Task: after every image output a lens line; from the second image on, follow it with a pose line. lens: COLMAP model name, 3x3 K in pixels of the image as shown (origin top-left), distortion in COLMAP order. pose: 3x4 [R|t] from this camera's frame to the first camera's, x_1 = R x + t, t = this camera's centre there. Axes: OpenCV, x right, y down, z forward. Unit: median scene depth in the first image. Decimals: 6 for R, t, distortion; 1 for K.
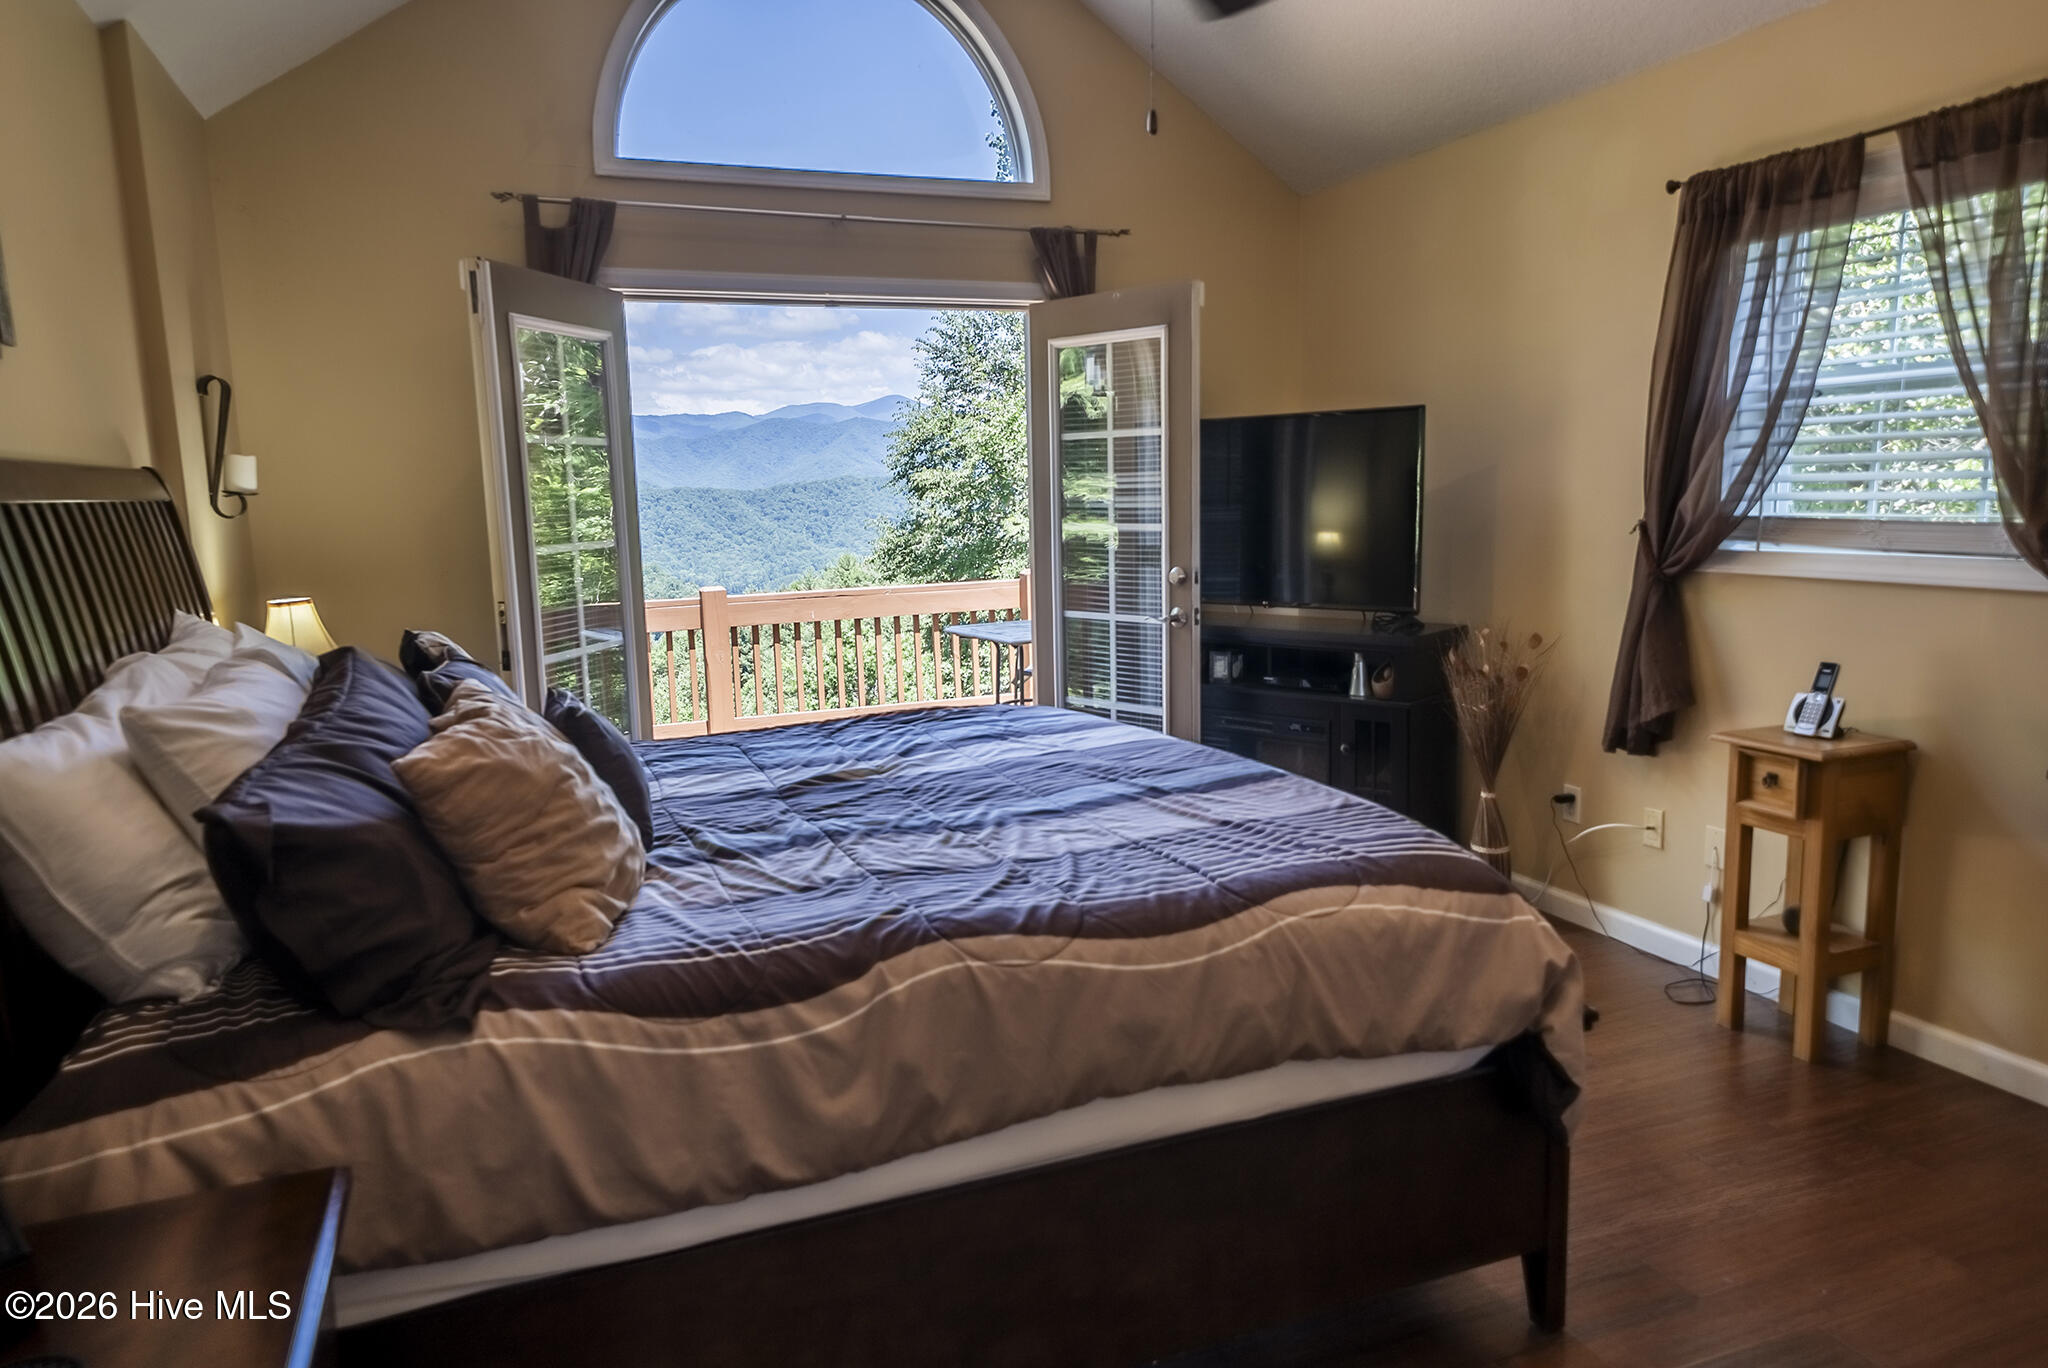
lens RADIAL K [[1373.9, 0, 1024.0], [0, 1373.9, 684.0], [0, 0, 1]] dist [0.003671, 0.000561]
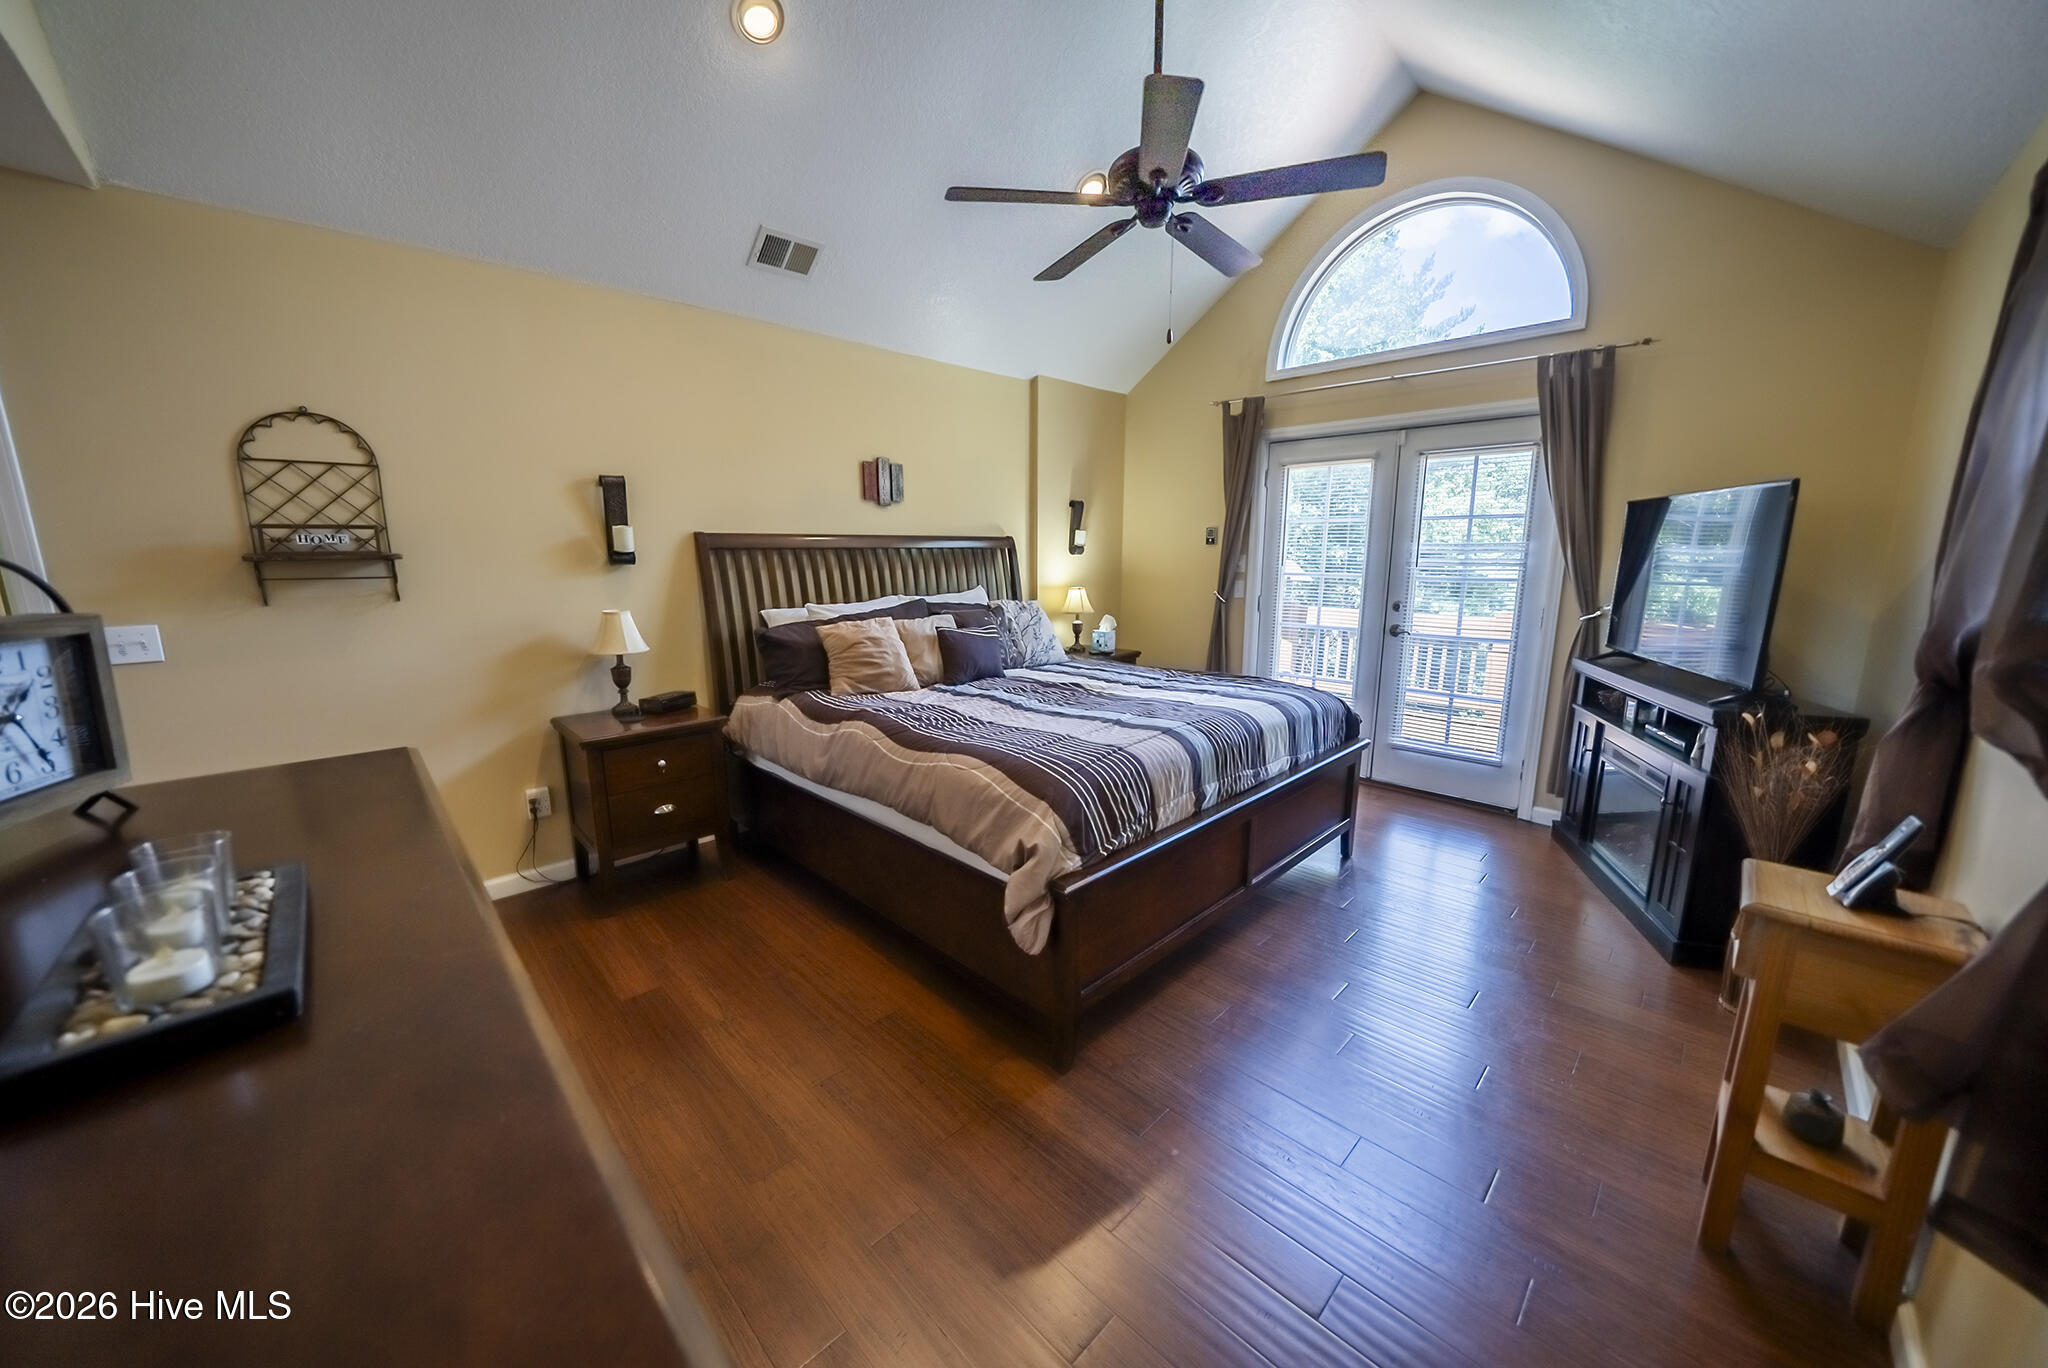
lens RADIAL K [[723.2, 0, 1024.0], [0, 723.2, 684.0], [0, 0, 1]] dist [-0.000975, -0.000069]
pose [[0.392465, 0.194772, -0.898908, 0.576167], [-0.140194, 0.978569, 0.150824, -0.062141], [0.909020, 0.066828, 0.411360, 0.307600]]
